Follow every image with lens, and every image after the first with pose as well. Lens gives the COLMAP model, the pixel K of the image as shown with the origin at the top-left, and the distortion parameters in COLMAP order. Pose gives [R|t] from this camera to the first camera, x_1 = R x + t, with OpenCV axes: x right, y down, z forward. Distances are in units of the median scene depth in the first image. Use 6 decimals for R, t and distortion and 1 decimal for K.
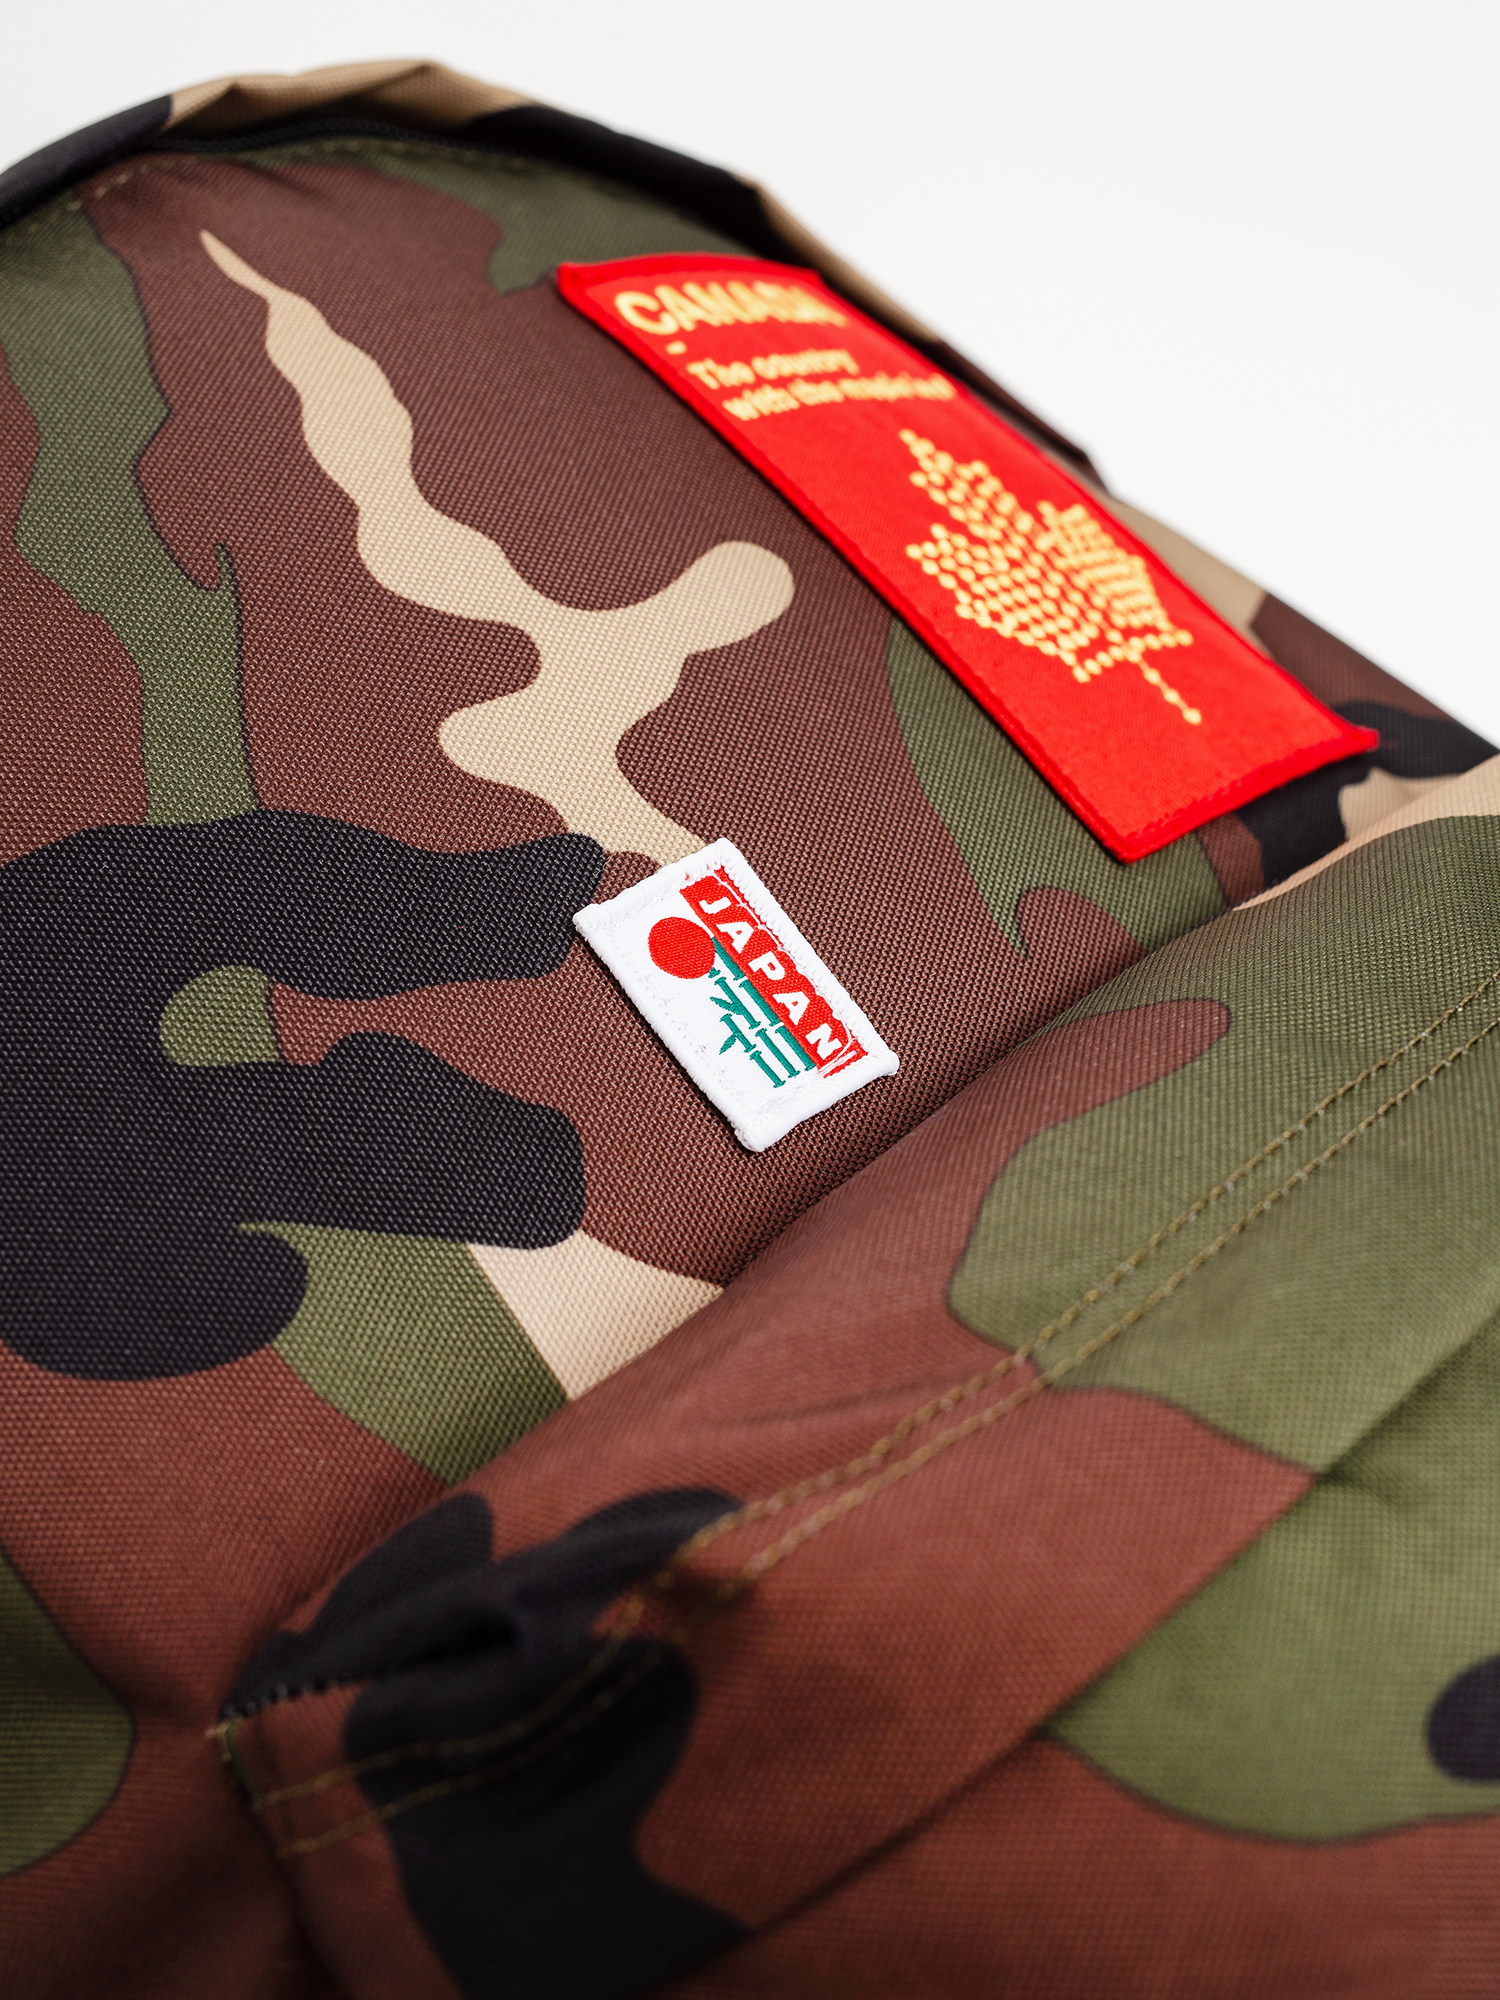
lens RADIAL K [[2850.3, 0, 750.0], [0, 2850.3, 1000.0], [0, 0, 1]] dist [0.008324, -0.016000]
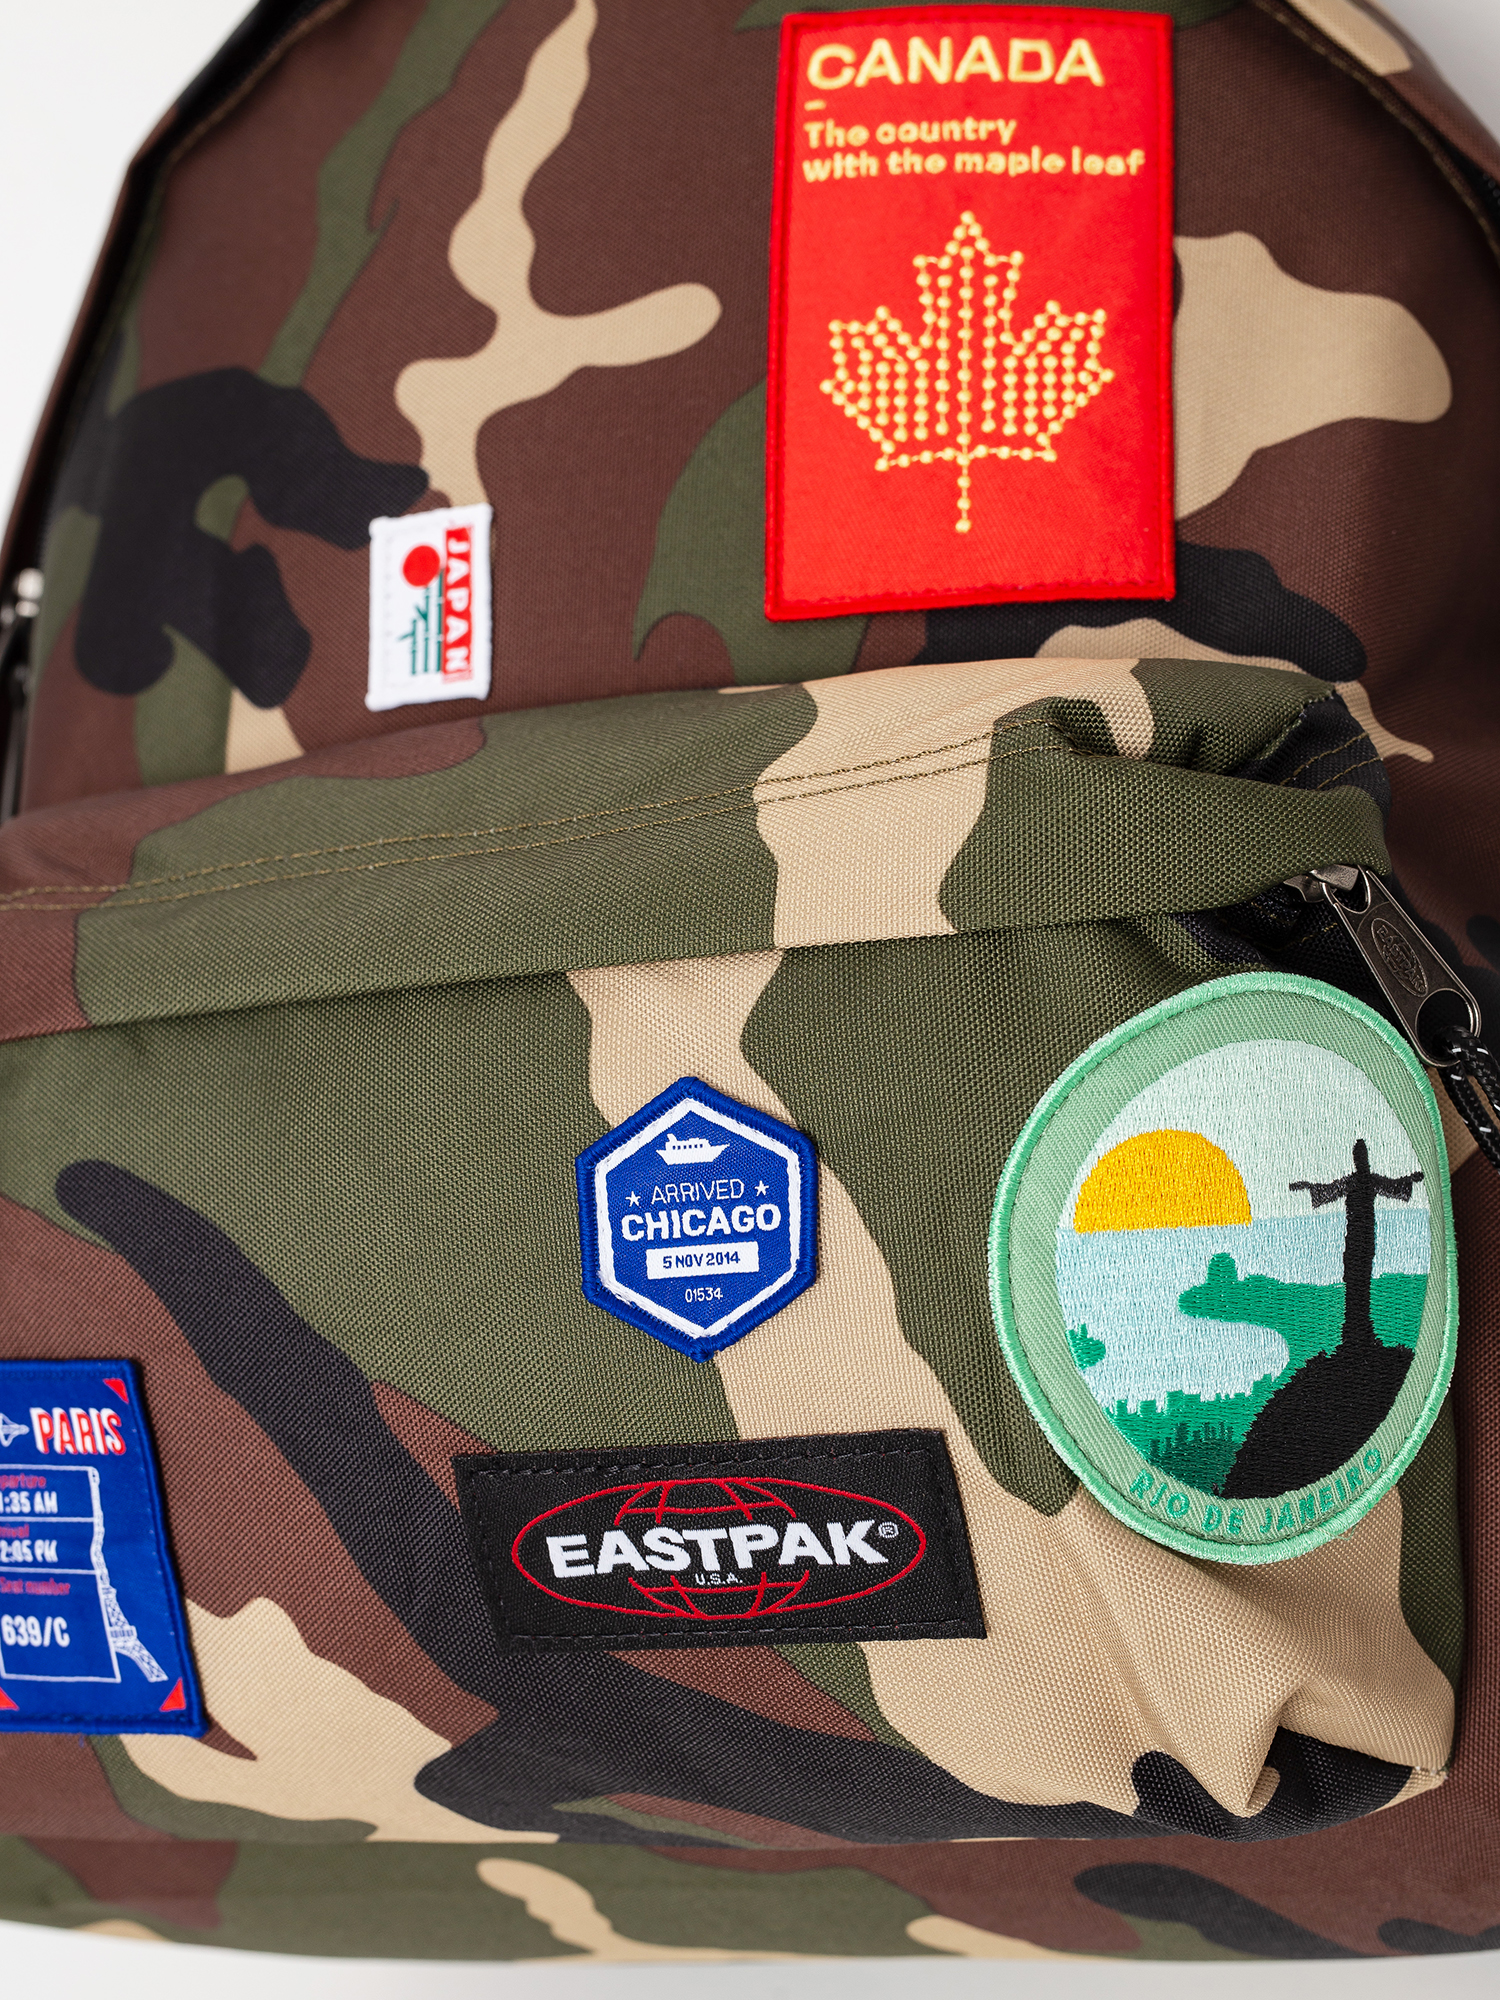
lens RADIAL K [[2850.3, 0, 750.0], [0, 2850.3, 1000.0], [0, 0, 1]] dist [0.008324, -0.016000]
pose [[0.572539, 0.474772, -0.668424, 1.169355], [-0.206279, 0.872463, 0.443009, -0.511400], [0.793503, -0.115758, 0.597455, 0.192202]]
